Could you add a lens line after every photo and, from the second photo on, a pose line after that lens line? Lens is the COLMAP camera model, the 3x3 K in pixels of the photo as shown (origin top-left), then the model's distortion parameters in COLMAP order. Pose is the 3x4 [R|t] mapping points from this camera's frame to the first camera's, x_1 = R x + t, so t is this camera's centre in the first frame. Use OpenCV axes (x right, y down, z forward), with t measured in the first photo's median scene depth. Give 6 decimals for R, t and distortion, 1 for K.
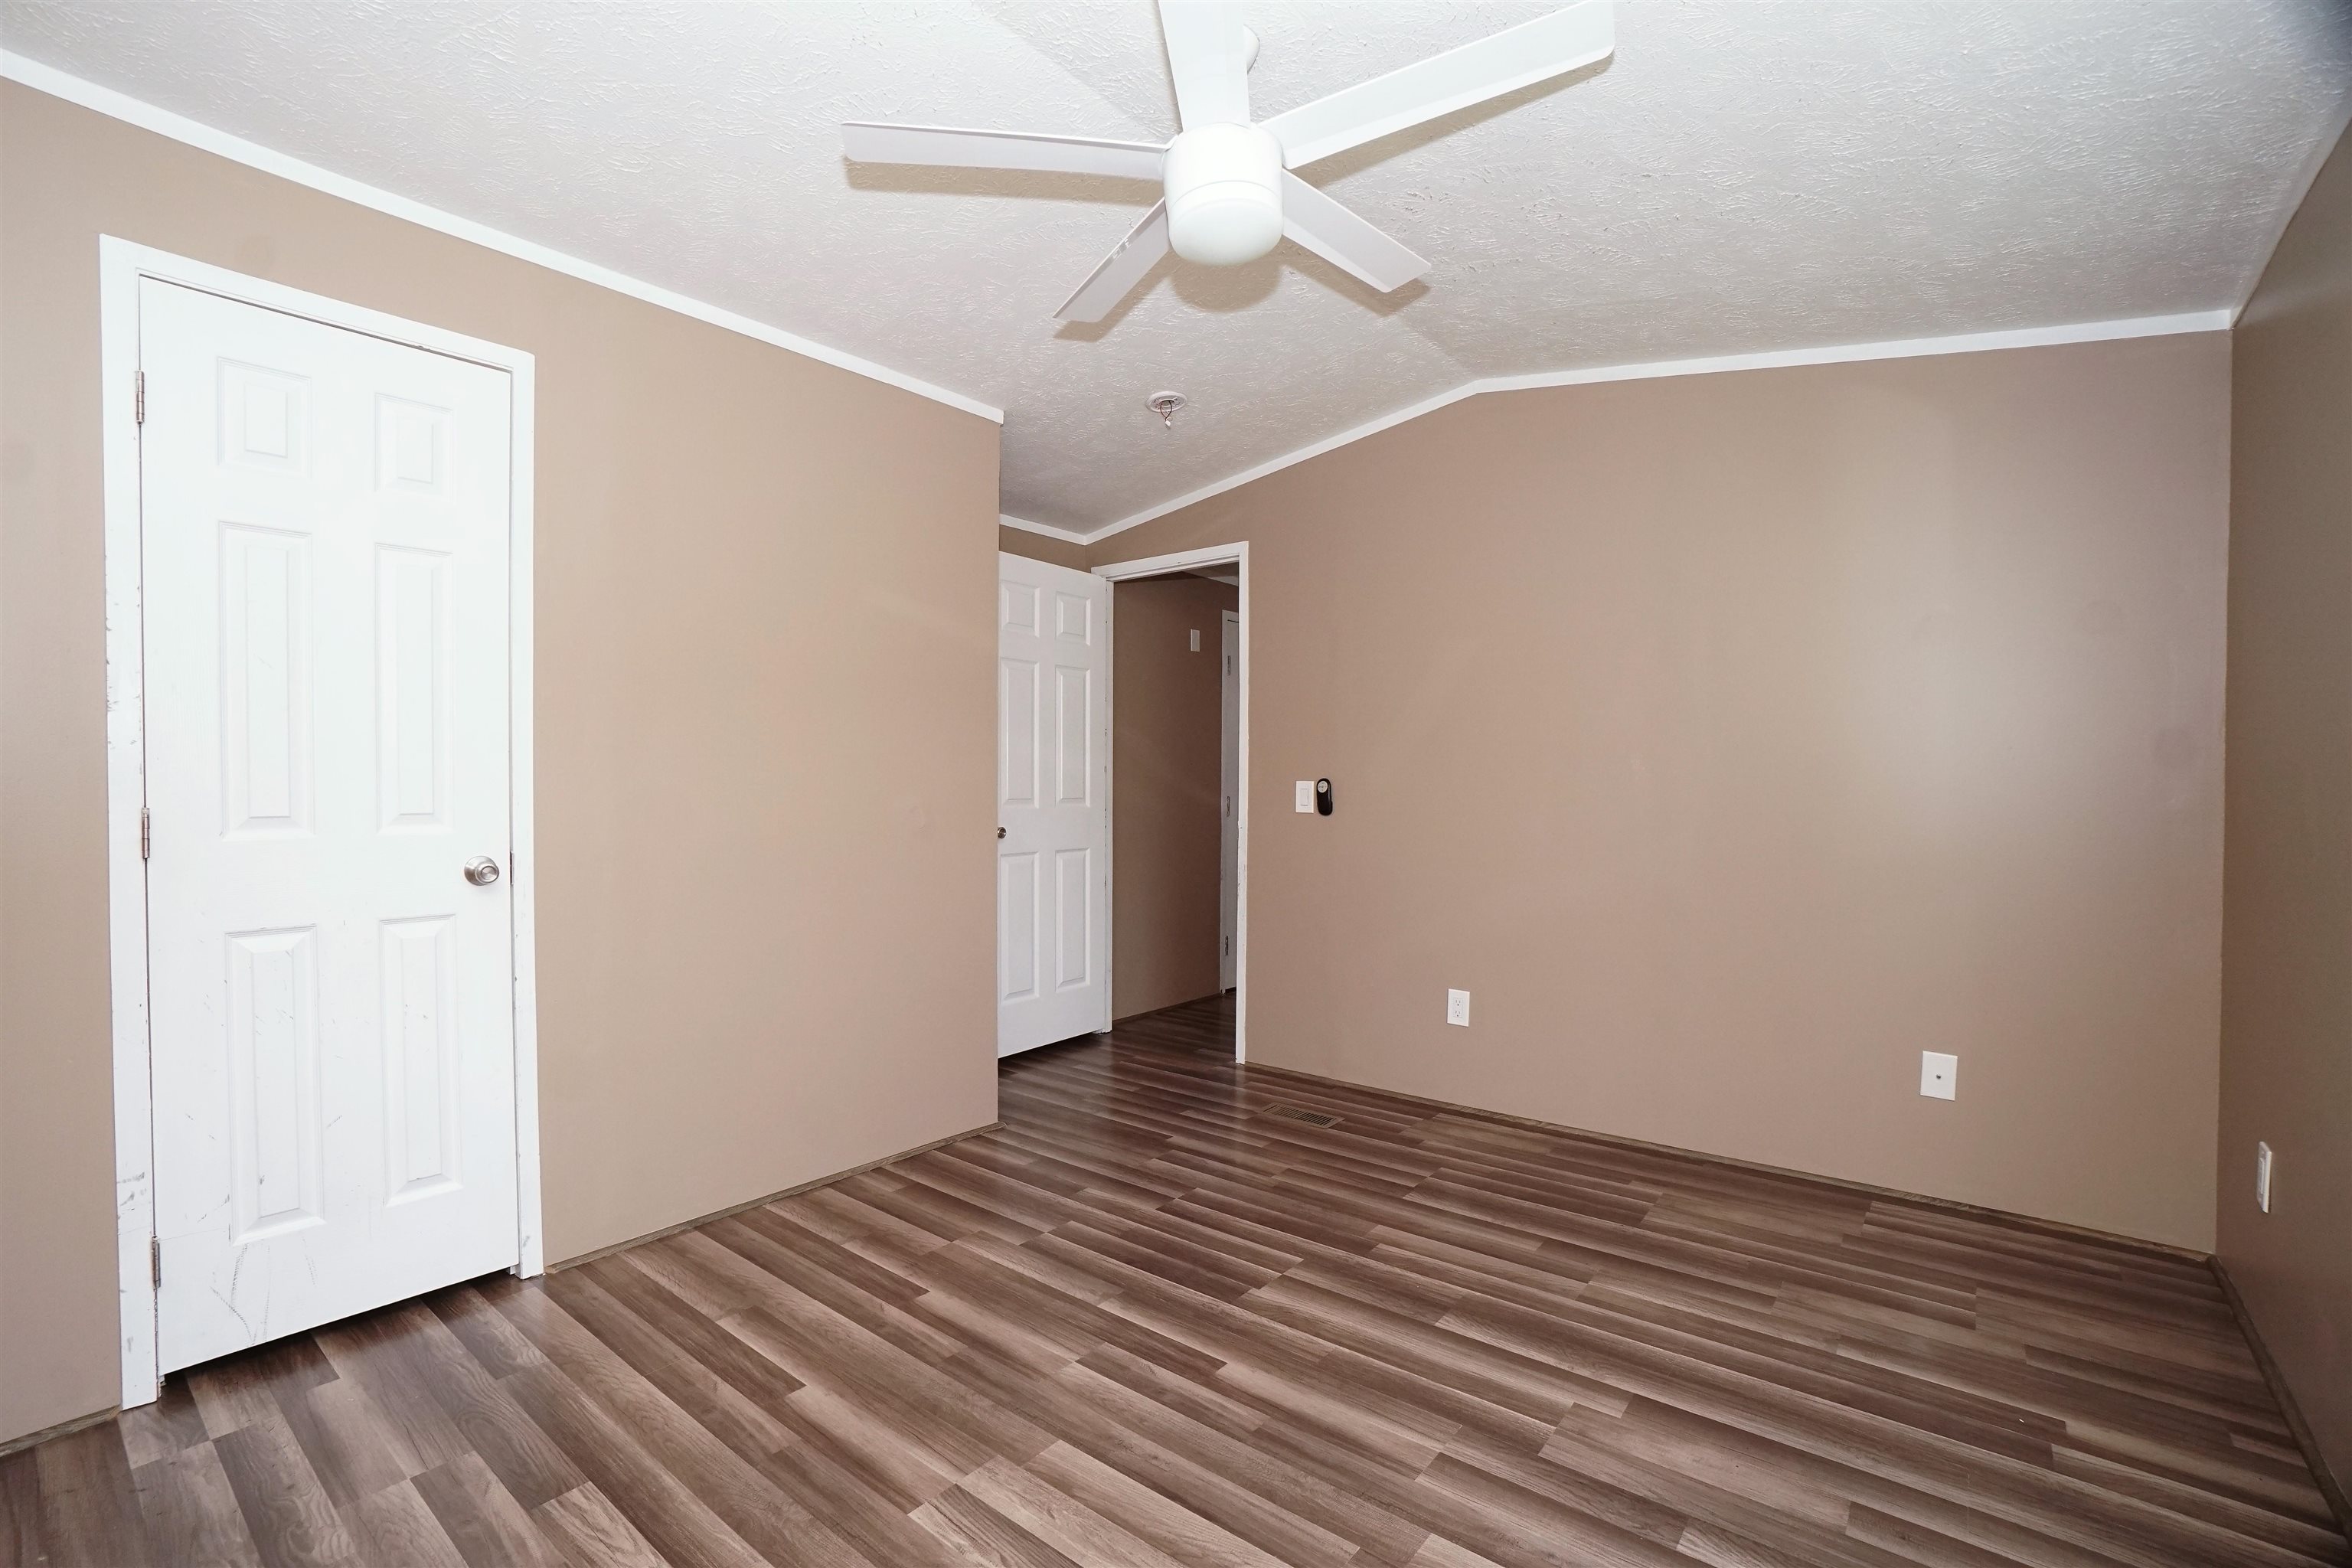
lens RADIAL K [[997.4, 0, 1142.5], [0, 997.4, 795.6], [0, 0, 1]] dist [-0.092540, 0.029385]
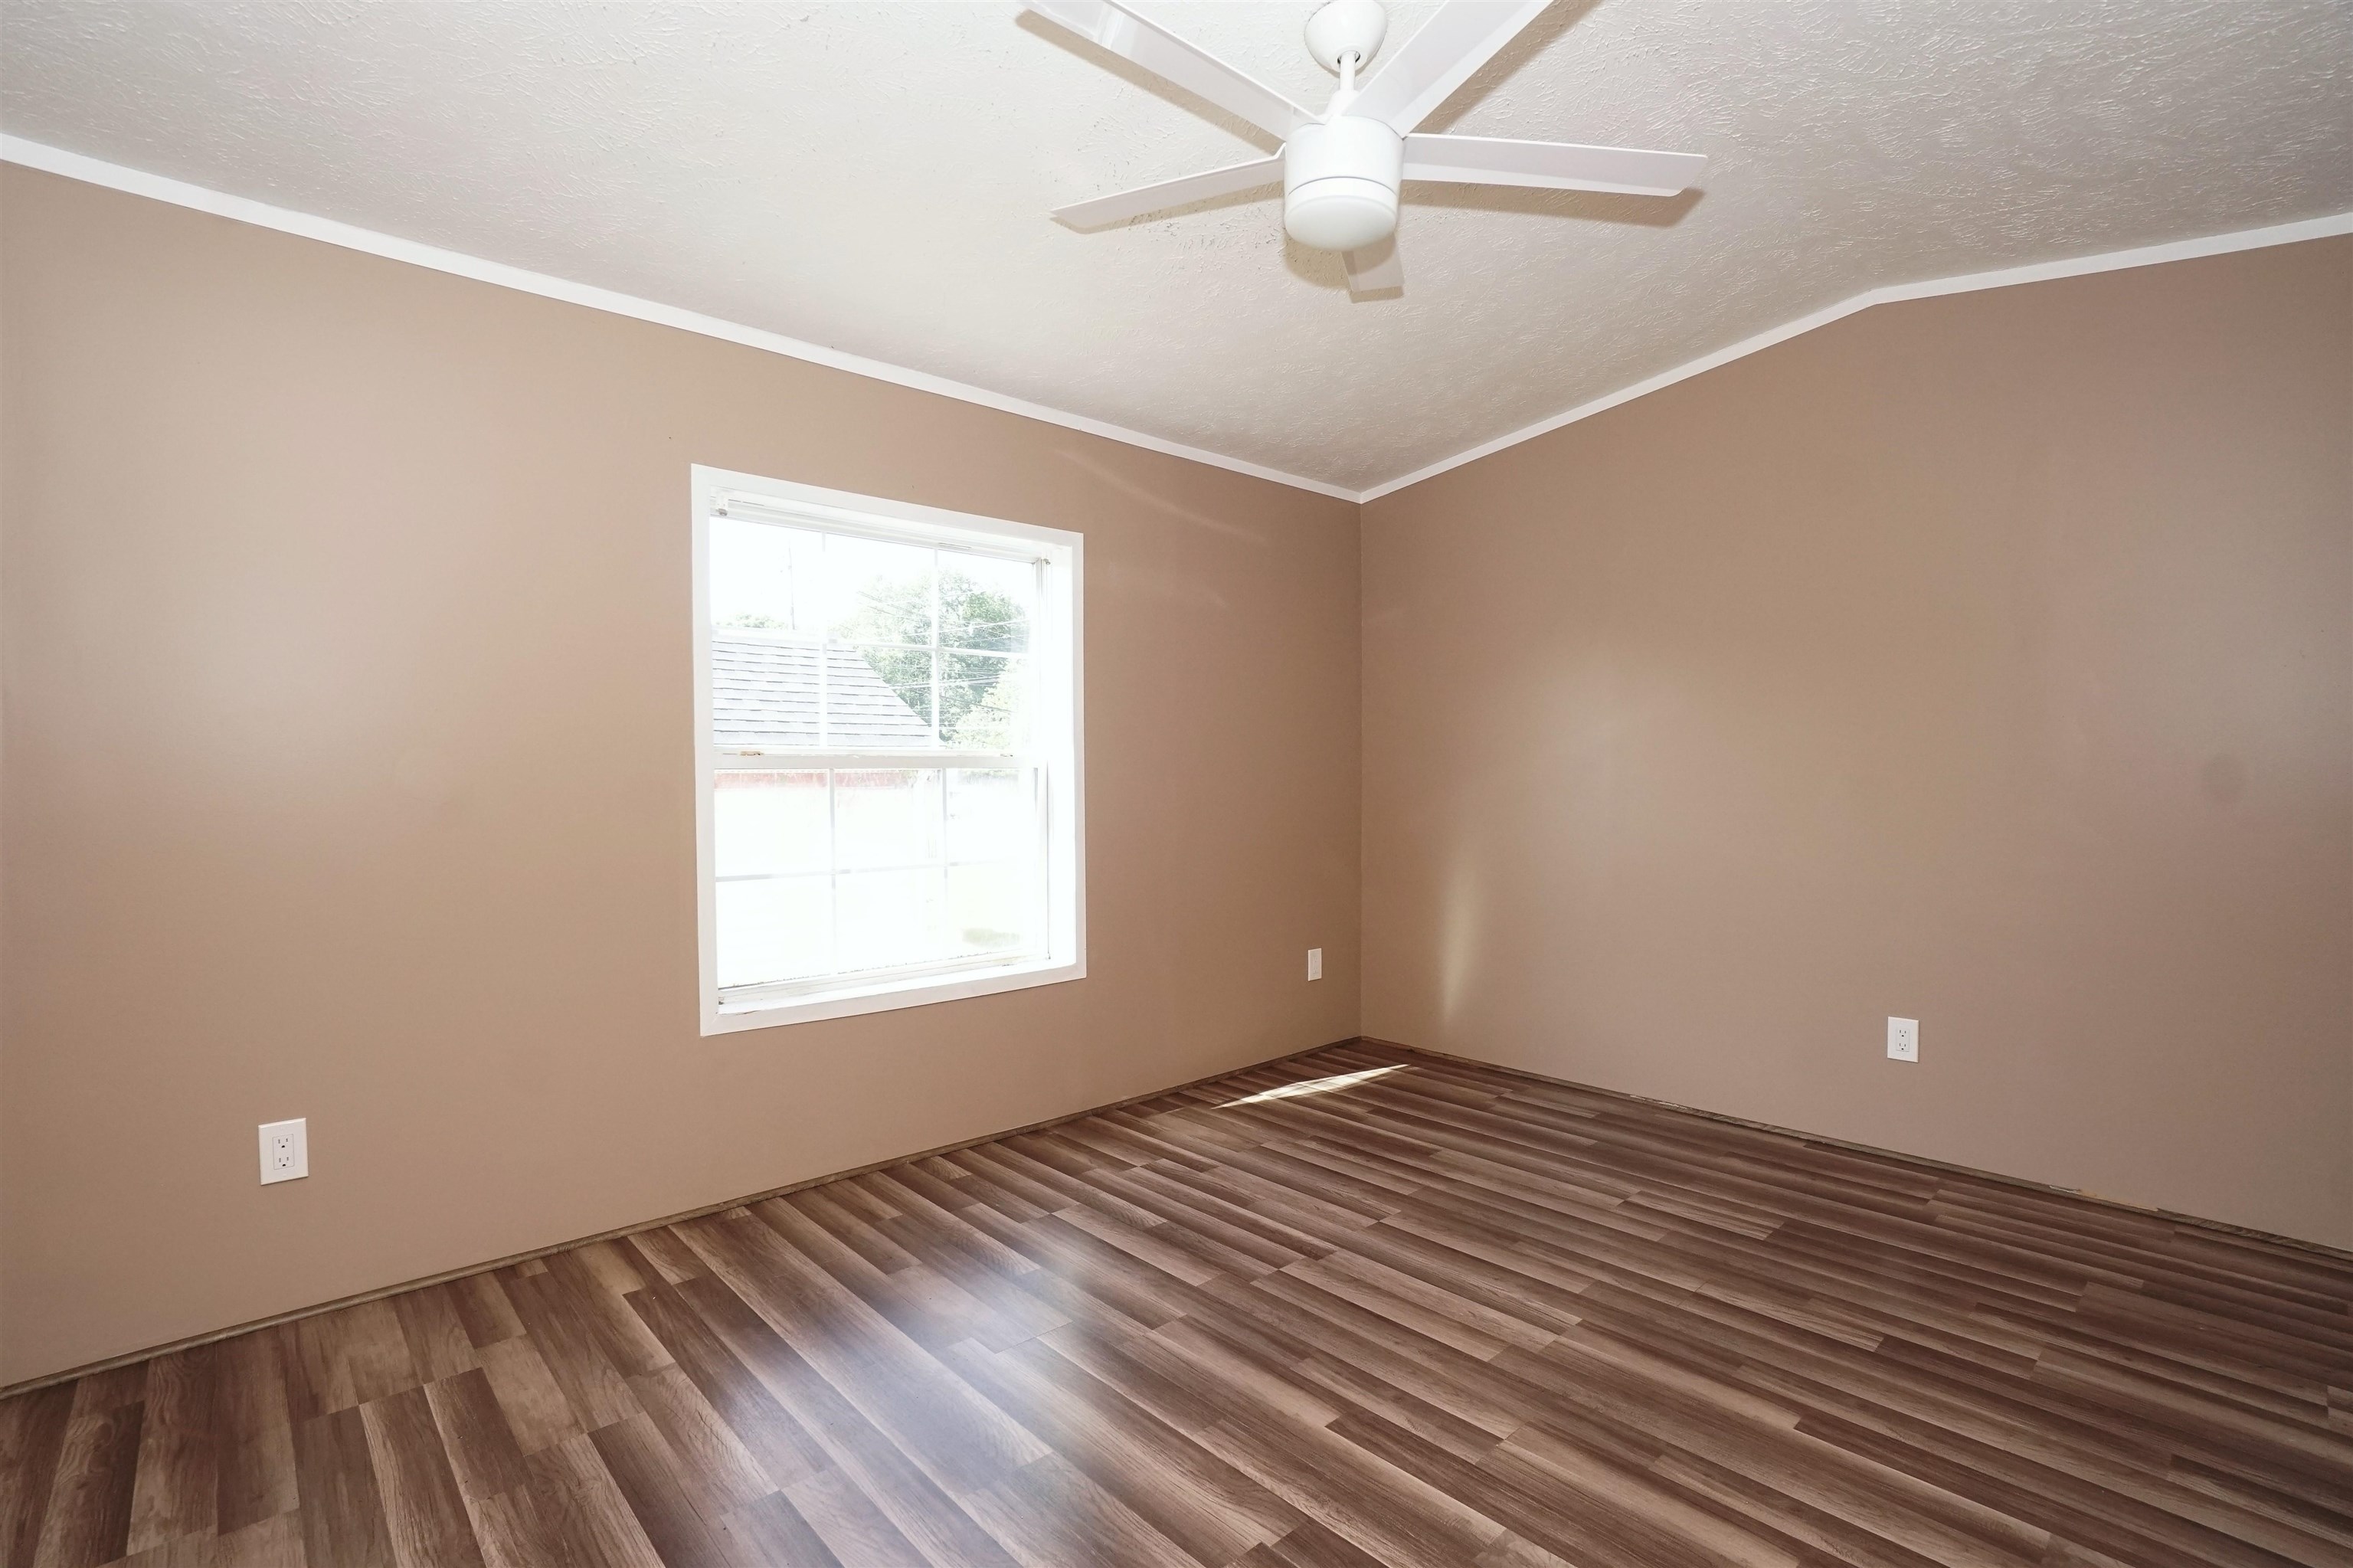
lens RADIAL K [[1114.1, 0, 1153.0], [0, 1114.1, 781.3], [0, 0, 1]] dist [-0.084259, 0.029212]
pose [[-0.990880, -0.003264, 0.134705, 0.120372], [0.000702, 0.999568, 0.029380, -0.028038], [-0.134743, 0.029207, -0.990450, 2.126643]]
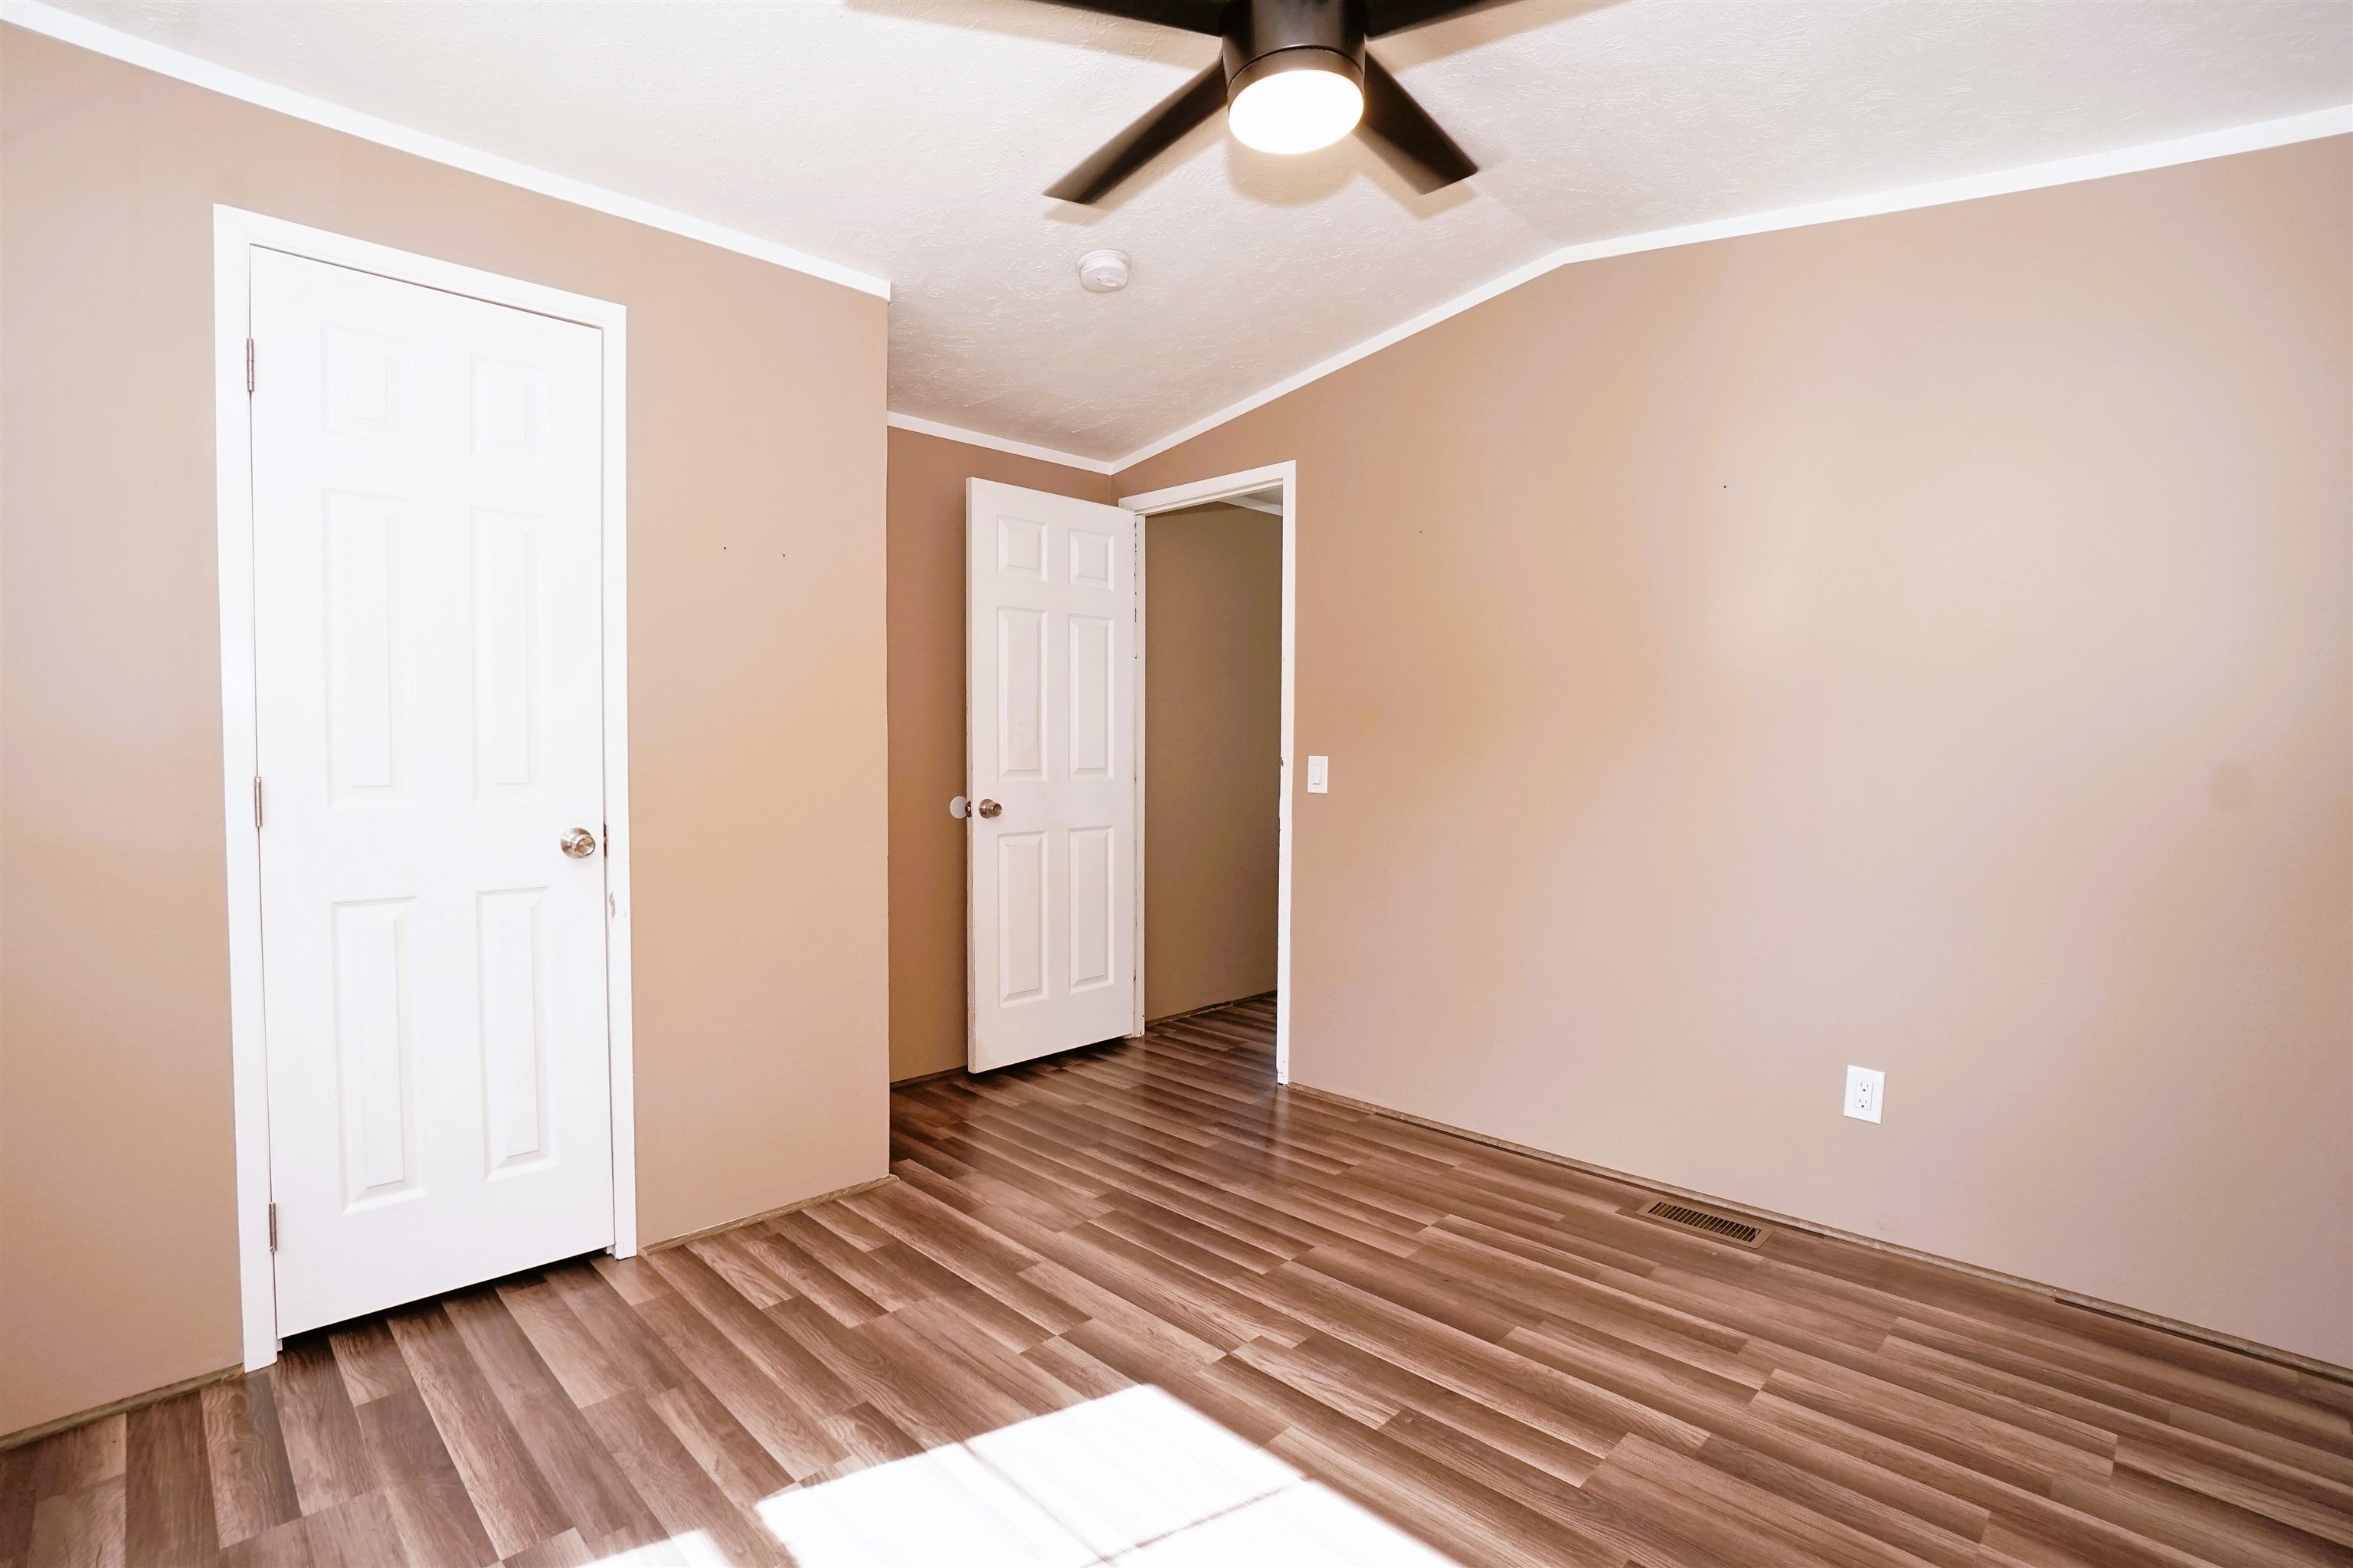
lens RADIAL K [[1029.8, 0, 1203.7], [0, 1029.8, 786.7], [0, 0, 1]] dist [-0.073293, 0.021397]
pose [[0.996084, 0.001122, -0.088405, 0.042822], [0.000916, 0.999735, 0.023017, -0.000707], [0.088407, -0.023008, 0.995819, 0.048719]]
